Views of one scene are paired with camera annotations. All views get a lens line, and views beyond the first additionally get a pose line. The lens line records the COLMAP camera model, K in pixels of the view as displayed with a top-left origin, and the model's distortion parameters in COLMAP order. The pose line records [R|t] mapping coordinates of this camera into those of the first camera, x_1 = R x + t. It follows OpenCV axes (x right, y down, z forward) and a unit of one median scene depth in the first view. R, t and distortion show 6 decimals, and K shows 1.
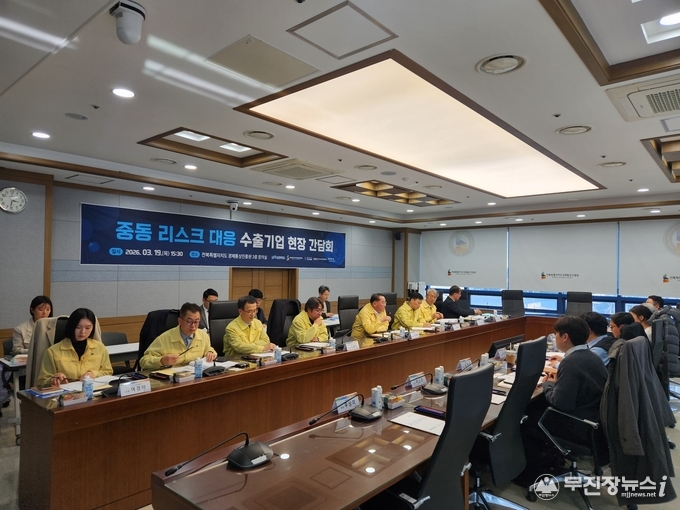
lens RADIAL K [[443.2, 0, 340.0], [0, 443.2, 255.0], [0, 0, 1]] dist [0.001445, -0.000814]
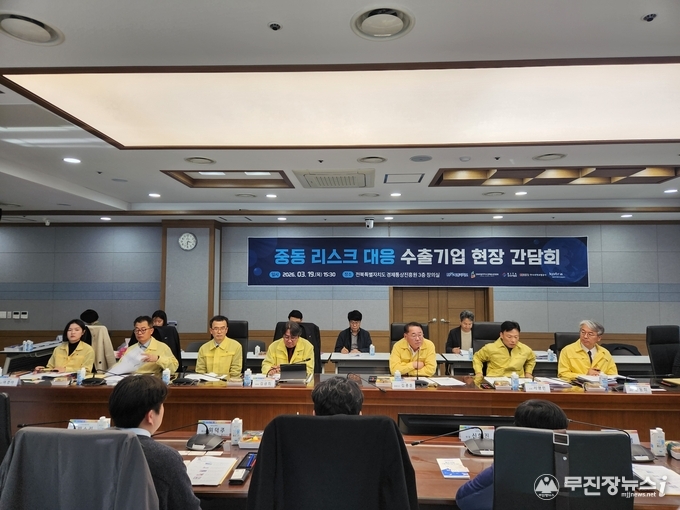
lens RADIAL K [[443.2, 0, 340.0], [0, 443.2, 255.0], [0, 0, 1]] dist [0.001445, -0.000814]
pose [[0.608767, -0.067611, -0.790463, 0.453813], [0.031099, 0.997630, -0.061380, 0.015168], [0.792739, 0.012784, 0.609427, 0.343534]]
